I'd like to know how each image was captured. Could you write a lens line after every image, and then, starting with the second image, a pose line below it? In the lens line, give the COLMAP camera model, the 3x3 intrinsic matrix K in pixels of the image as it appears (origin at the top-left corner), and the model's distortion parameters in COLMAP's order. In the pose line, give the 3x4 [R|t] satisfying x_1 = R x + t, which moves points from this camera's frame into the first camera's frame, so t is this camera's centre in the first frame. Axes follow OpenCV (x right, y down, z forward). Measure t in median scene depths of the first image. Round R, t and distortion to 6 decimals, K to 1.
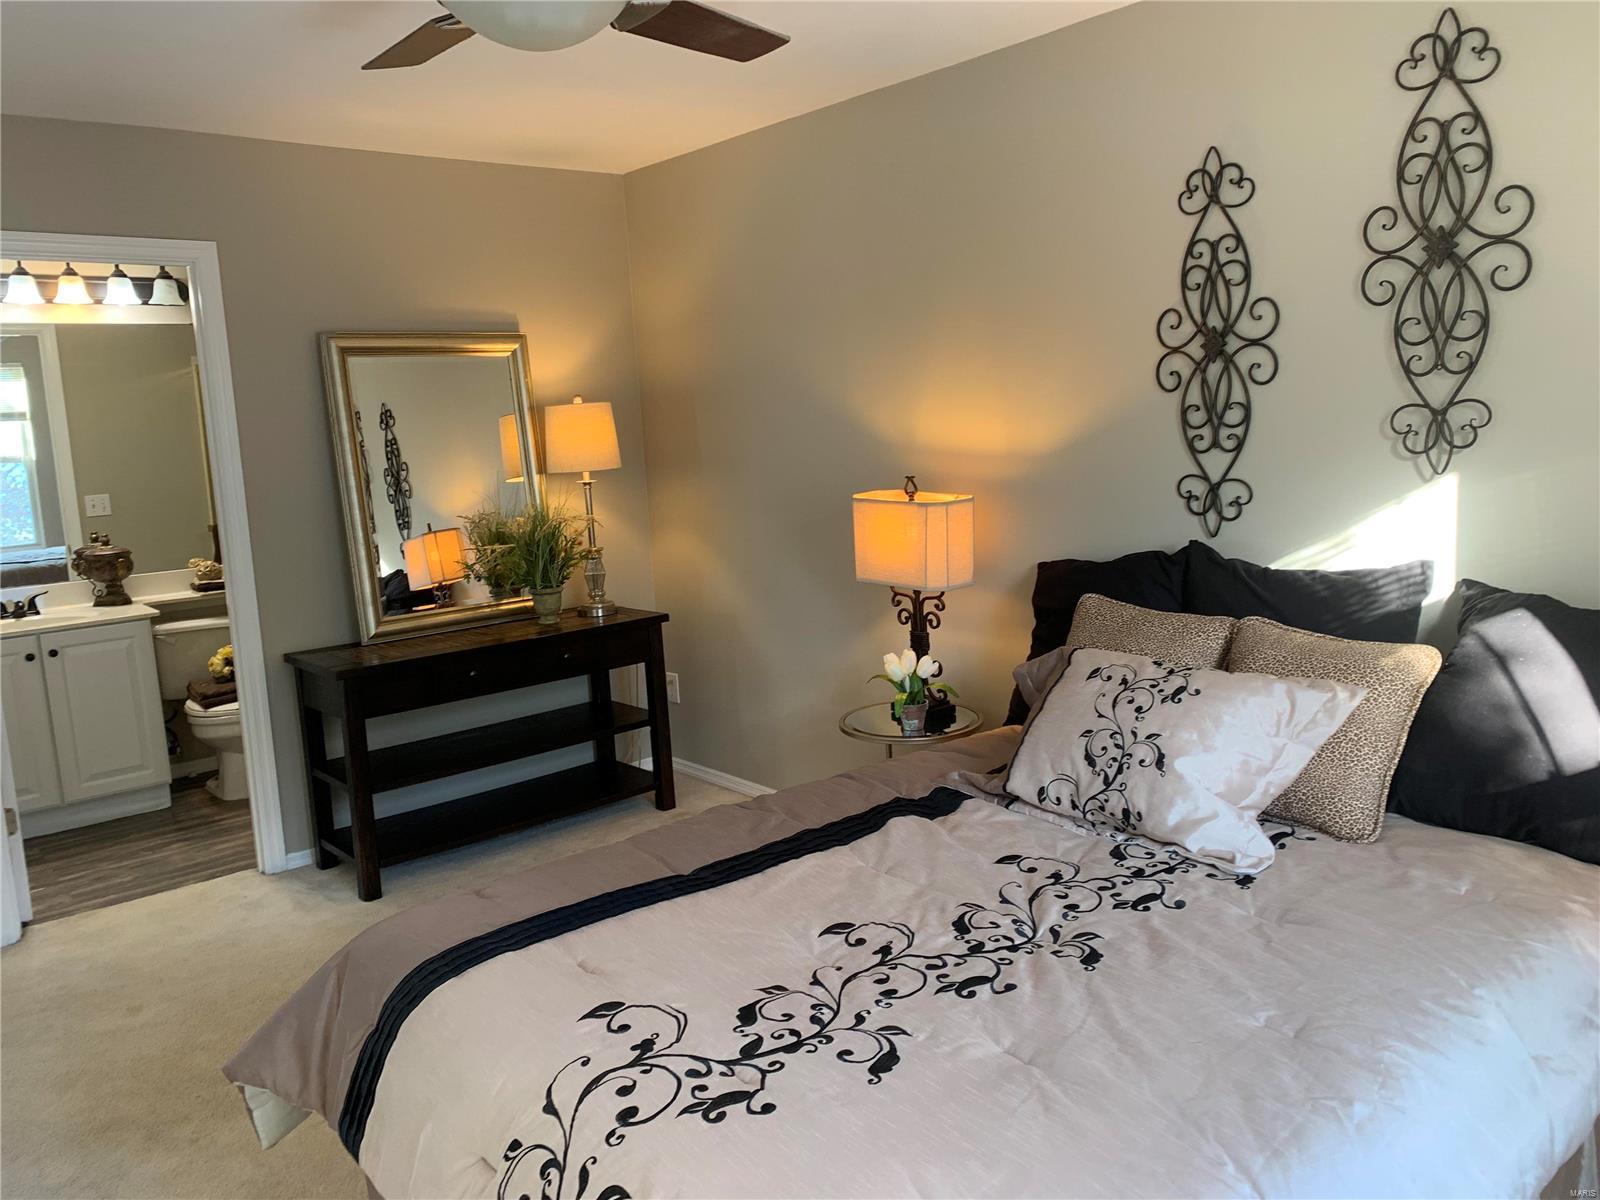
lens RADIAL K [[1230.6, 0, 800.5], [0, 1230.6, 574.6], [0, 0, 1]] dist [-0.004683, 0.006889]
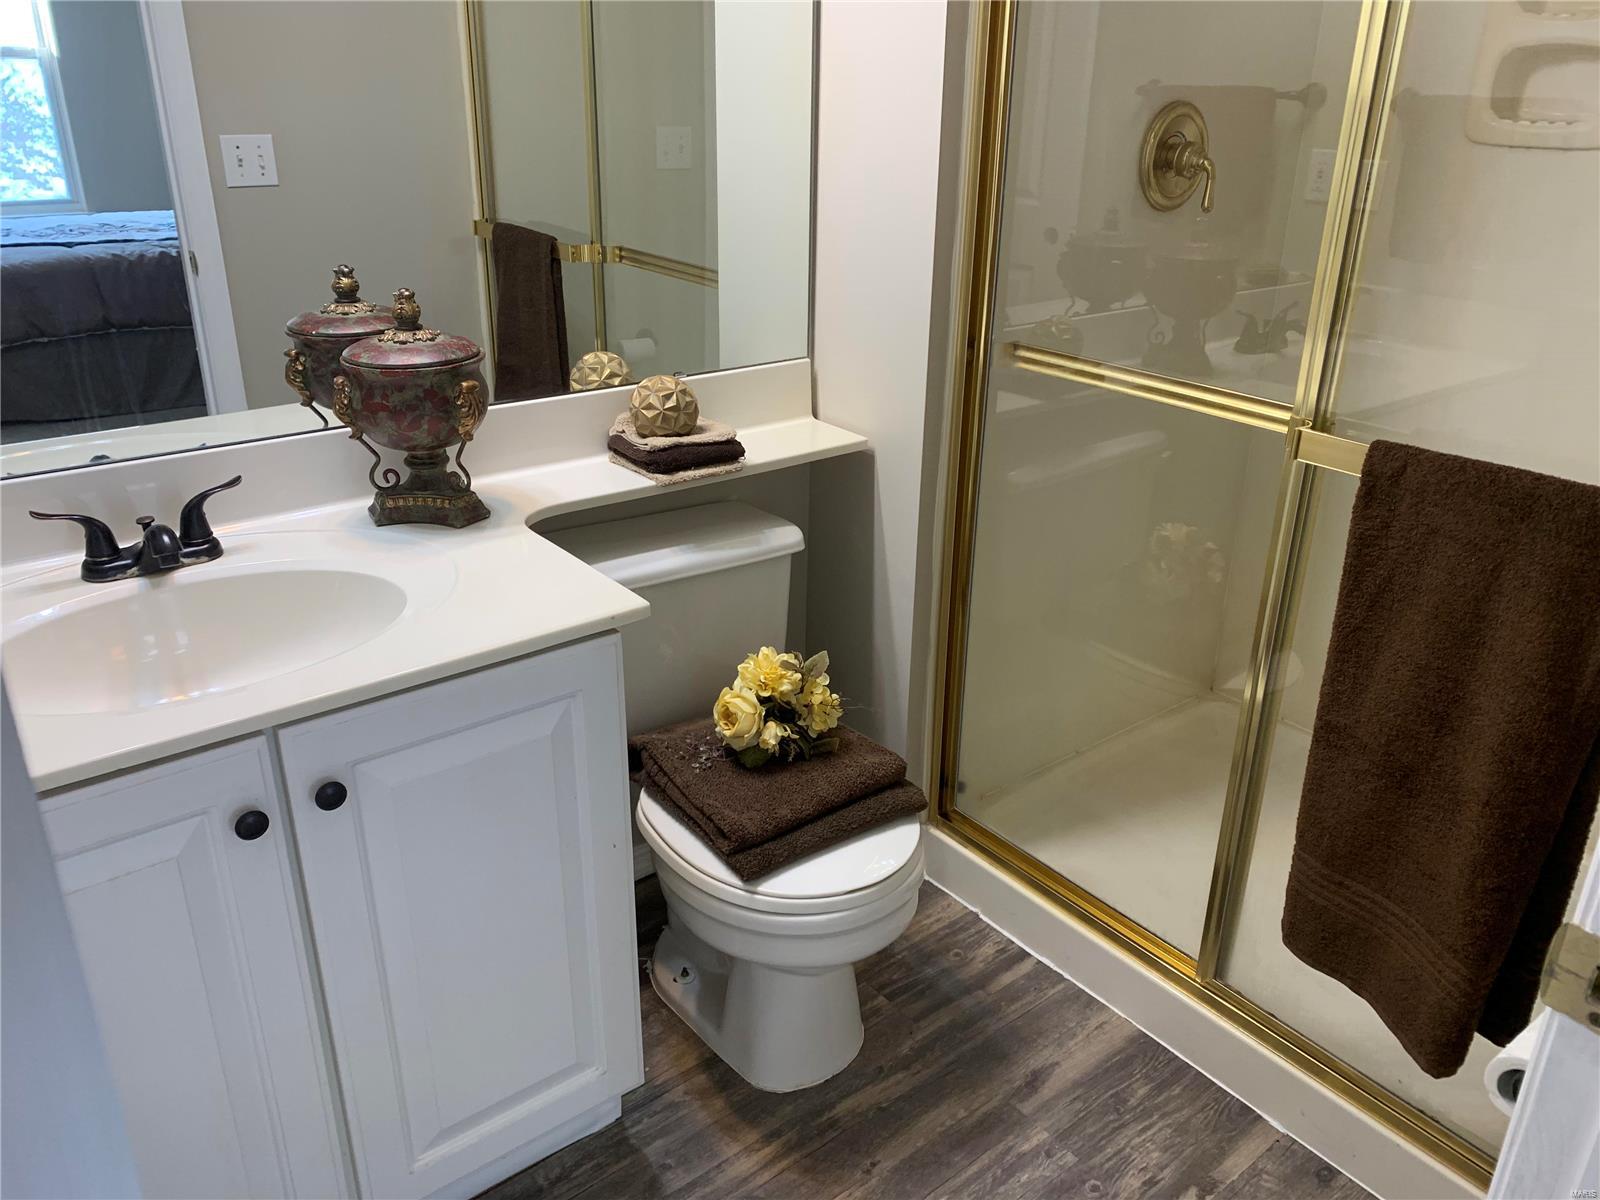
lens RADIAL K [[1240.1, 0, 800.3], [0, 1240.1, 592.4], [0, 0, 1]] dist [0.035666, -0.001091]
pose [[0.997167, 0.073947, -0.013773, -0.459265], [-0.067896, 0.963685, 0.258265, -0.048147], [0.032371, -0.256598, 0.965976, 0.685488]]
